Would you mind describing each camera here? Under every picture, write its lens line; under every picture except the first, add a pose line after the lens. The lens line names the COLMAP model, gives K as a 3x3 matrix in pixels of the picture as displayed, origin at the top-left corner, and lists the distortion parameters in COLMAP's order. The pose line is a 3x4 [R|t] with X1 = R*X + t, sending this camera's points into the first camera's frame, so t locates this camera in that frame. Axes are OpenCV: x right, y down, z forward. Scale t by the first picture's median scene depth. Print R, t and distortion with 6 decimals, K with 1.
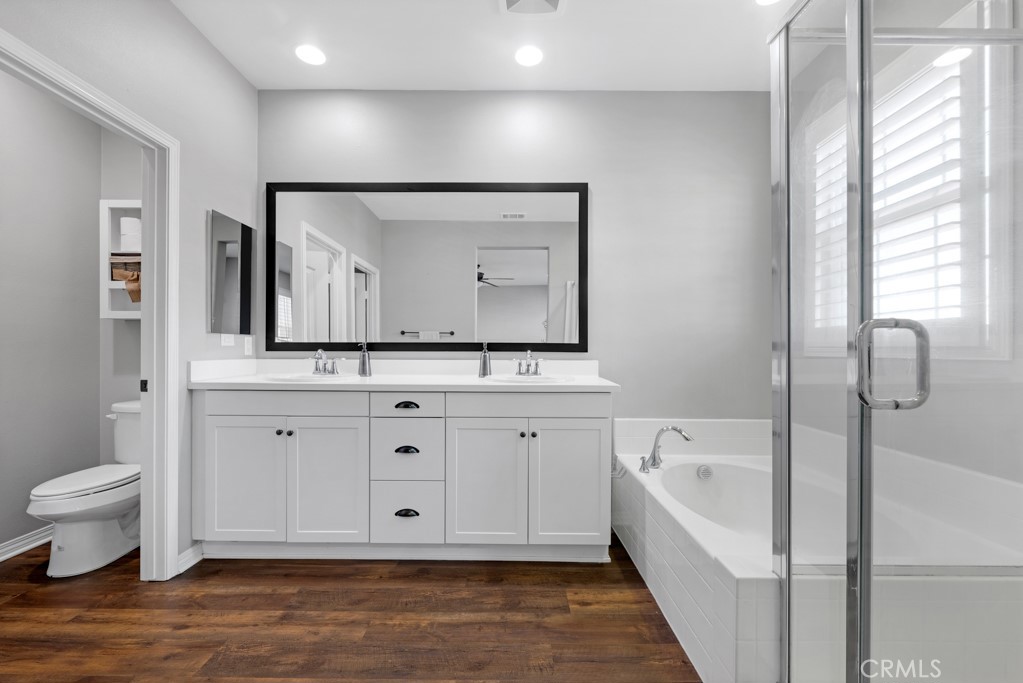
lens RADIAL K [[426.0, 0, 509.9], [0, 426.0, 347.5], [0, 0, 1]] dist [-0.000129, -0.000048]
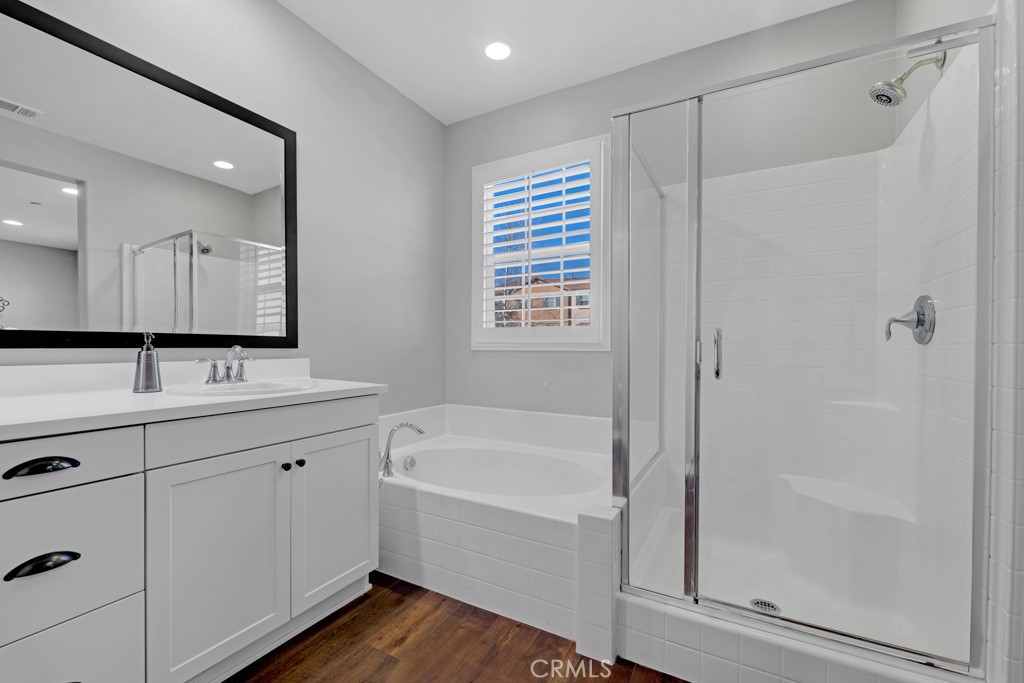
lens RADIAL K [[426.5, 0, 512.0], [0, 426.5, 347.2], [0, 0, 1]] dist [-0.001391, -0.000028]
pose [[0.478980, -0.004203, 0.877816, -0.339242], [-0.007093, 0.999937, 0.008658, -0.000097], [-0.877797, -0.010374, 0.478920, 0.288007]]
